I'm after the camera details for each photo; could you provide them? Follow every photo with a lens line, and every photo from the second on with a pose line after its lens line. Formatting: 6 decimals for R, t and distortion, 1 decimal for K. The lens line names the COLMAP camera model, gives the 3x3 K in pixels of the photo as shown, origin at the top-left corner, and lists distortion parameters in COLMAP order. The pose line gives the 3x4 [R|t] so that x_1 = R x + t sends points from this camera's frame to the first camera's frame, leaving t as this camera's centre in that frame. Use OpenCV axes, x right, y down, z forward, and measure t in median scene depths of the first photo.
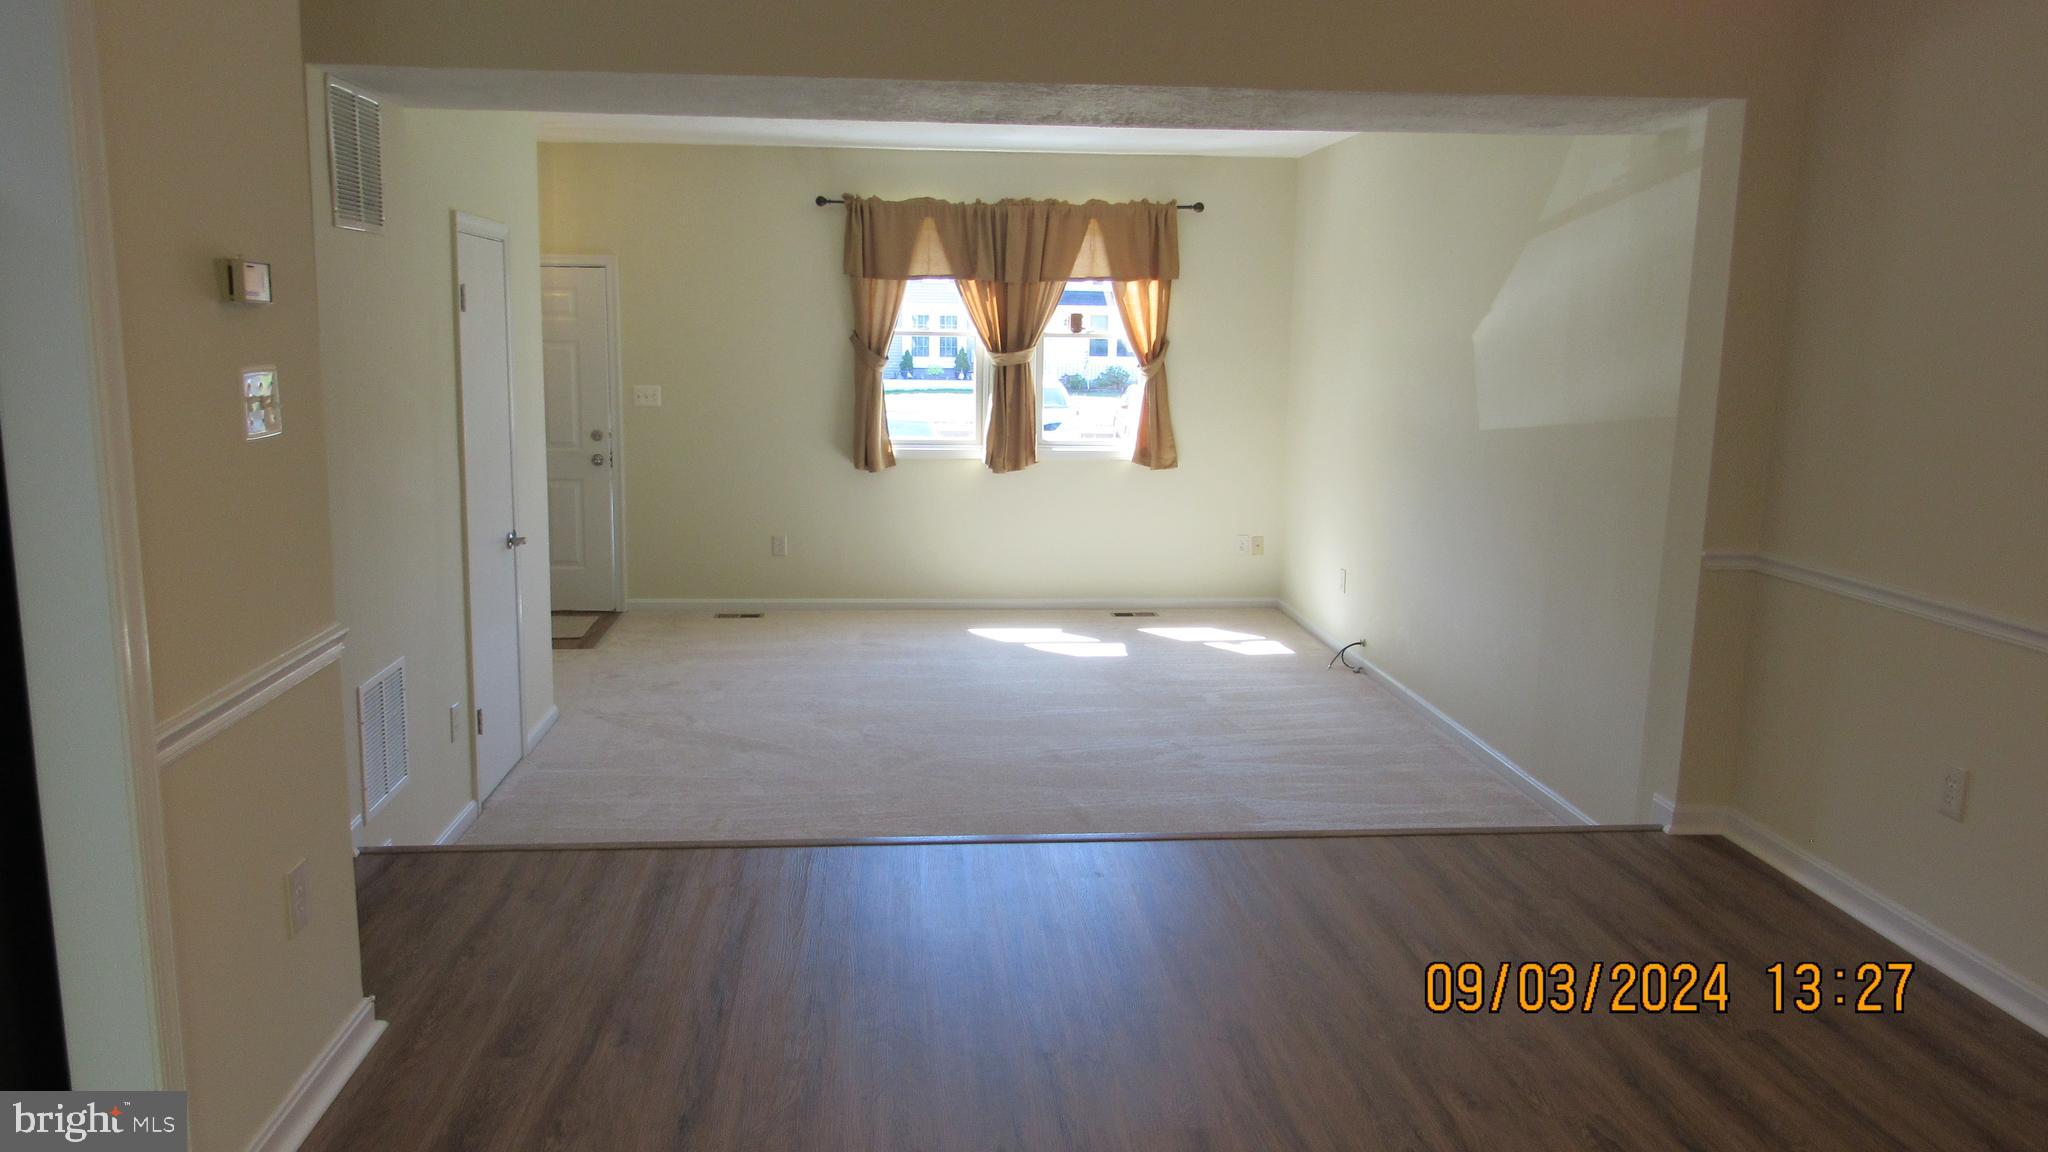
lens RADIAL K [[1484.3, 0, 1029.4], [0, 1484.3, 567.0], [0, 0, 1]] dist [-0.010854, 0.012300]
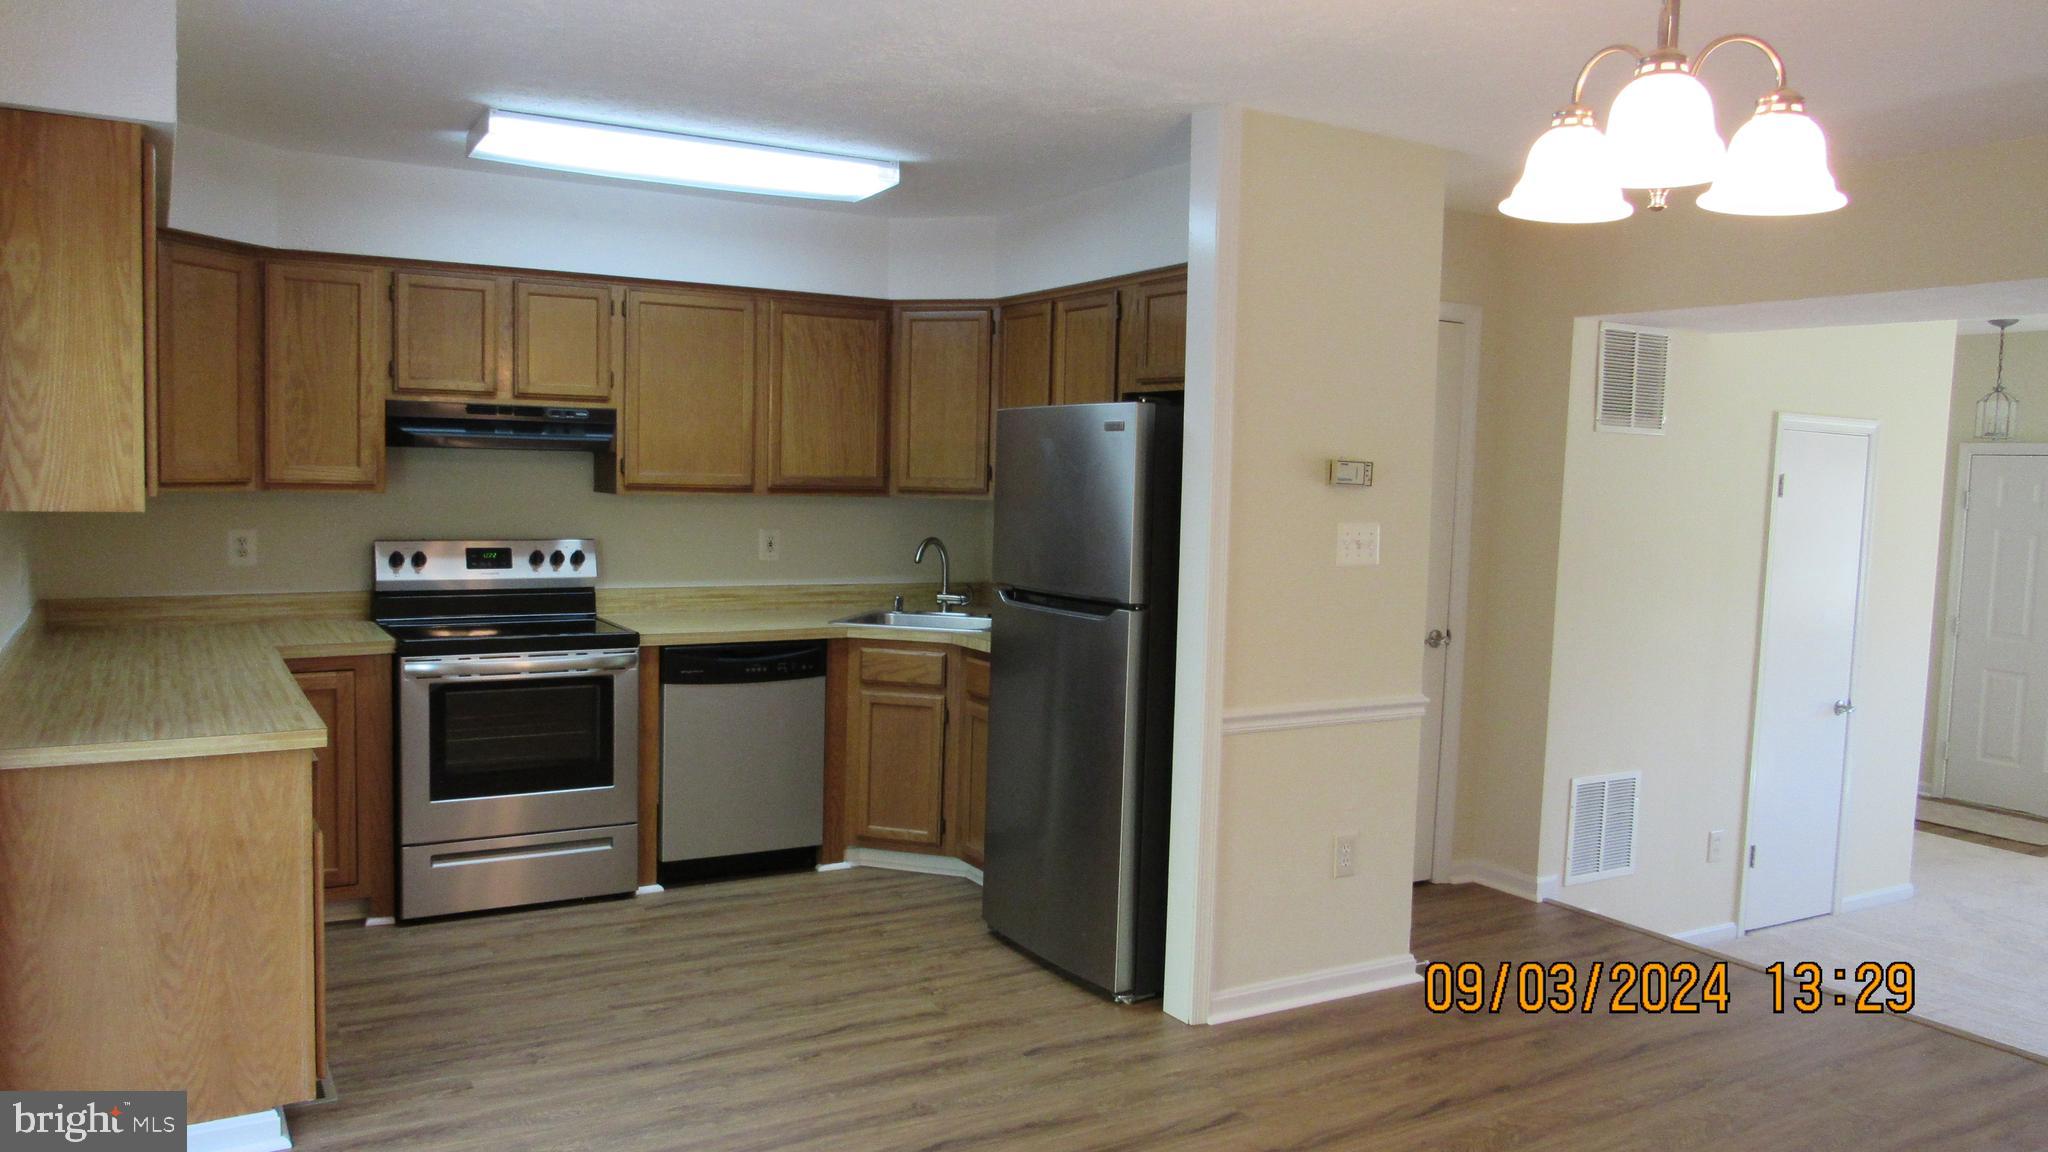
lens RADIAL K [[1484.3, 0, 1029.4], [0, 1484.3, 567.0], [0, 0, 1]] dist [-0.010854, 0.012300]
pose [[0.438447, 0.062197, -0.896602, 0.234286], [-0.176452, 0.984144, -0.018017, 0.003669], [0.881265, 0.166107, 0.442470, -0.012788]]
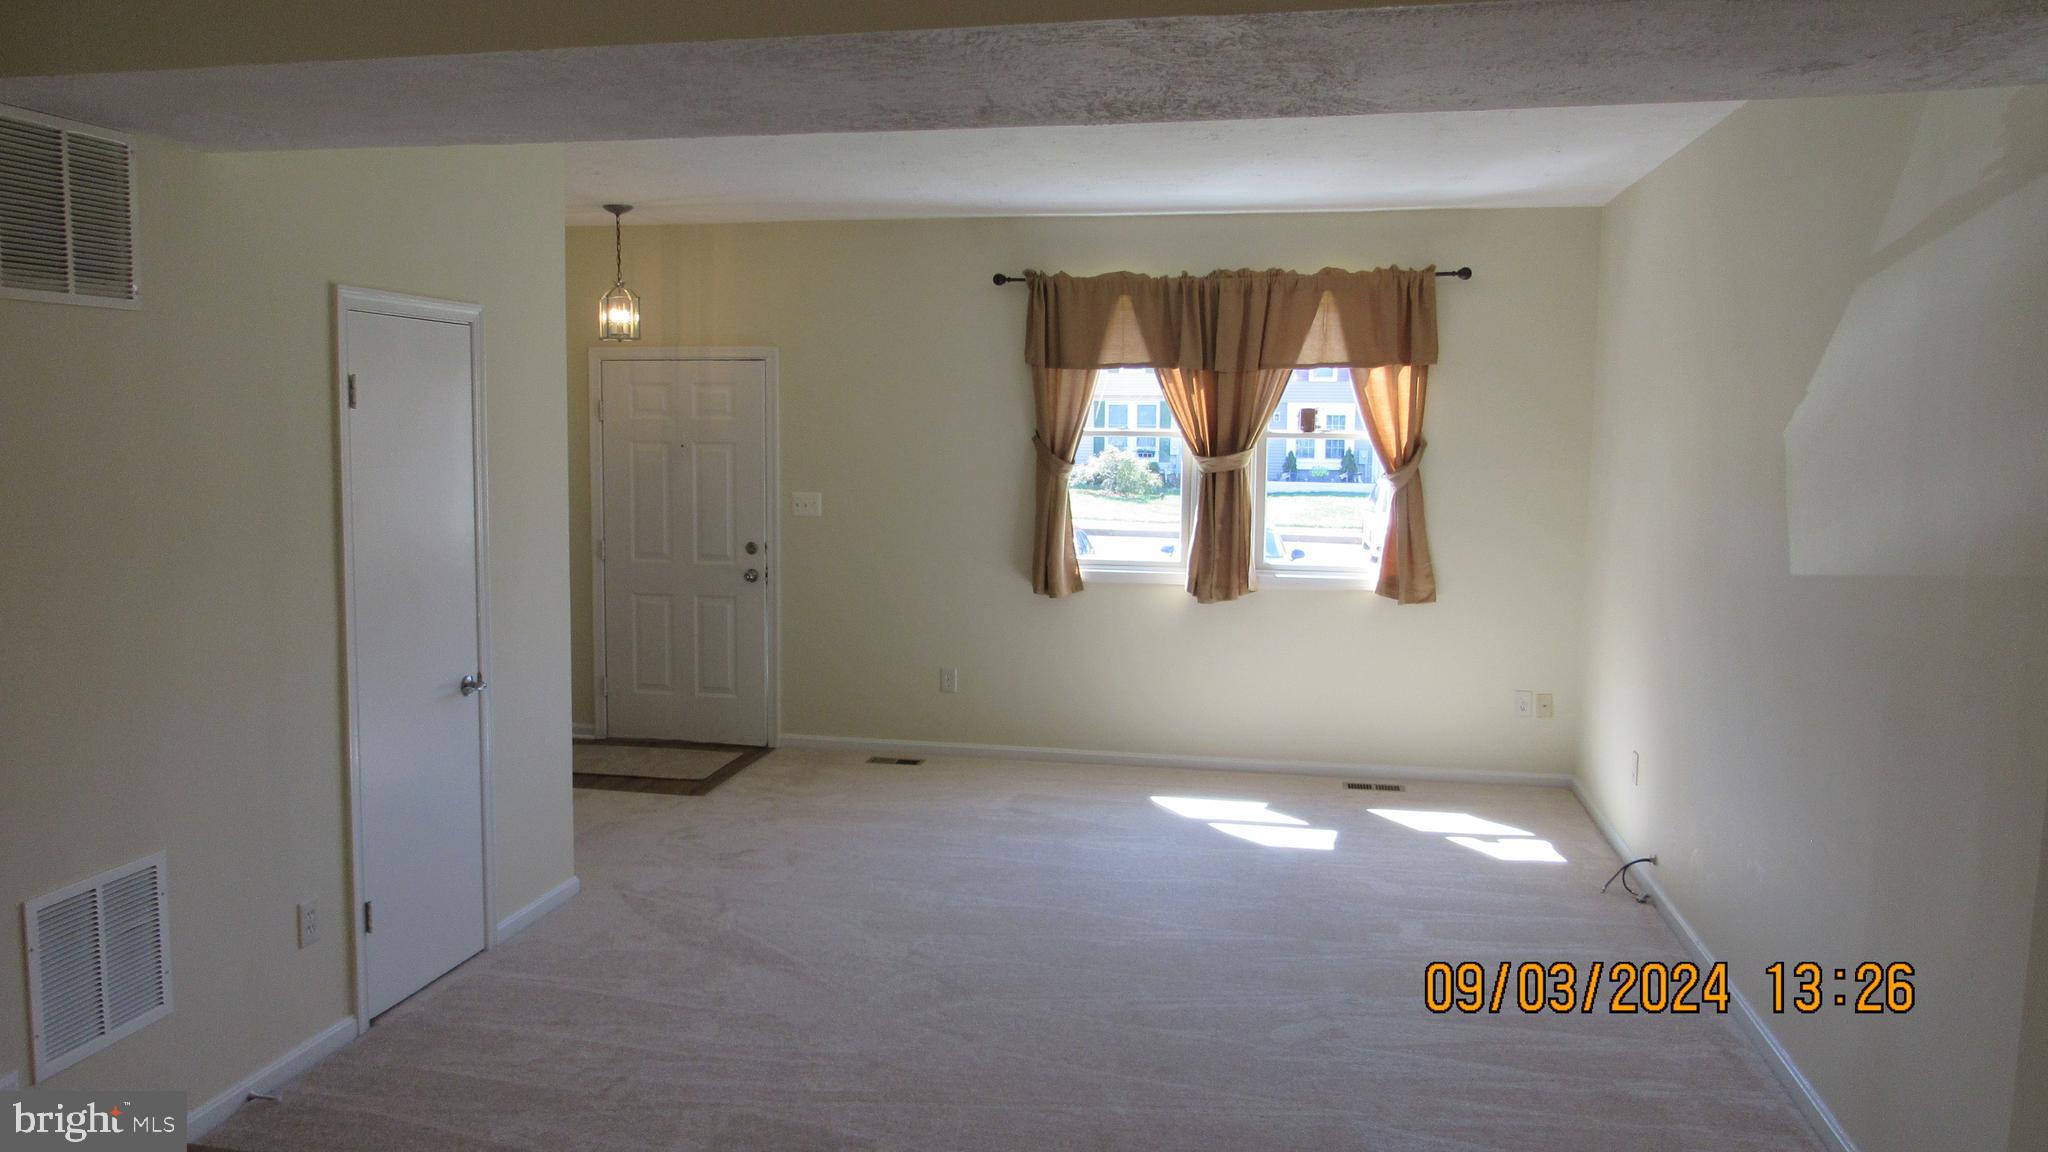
lens RADIAL K [[1484.3, 0, 1029.4], [0, 1484.3, 567.0], [0, 0, 1]] dist [-0.010854, 0.012300]
pose [[0.960904, 0.022045, -0.276004, 0.113823], [-0.040452, 0.997307, -0.061177, -0.029849], [0.273912, 0.069950, 0.959208, 0.194646]]
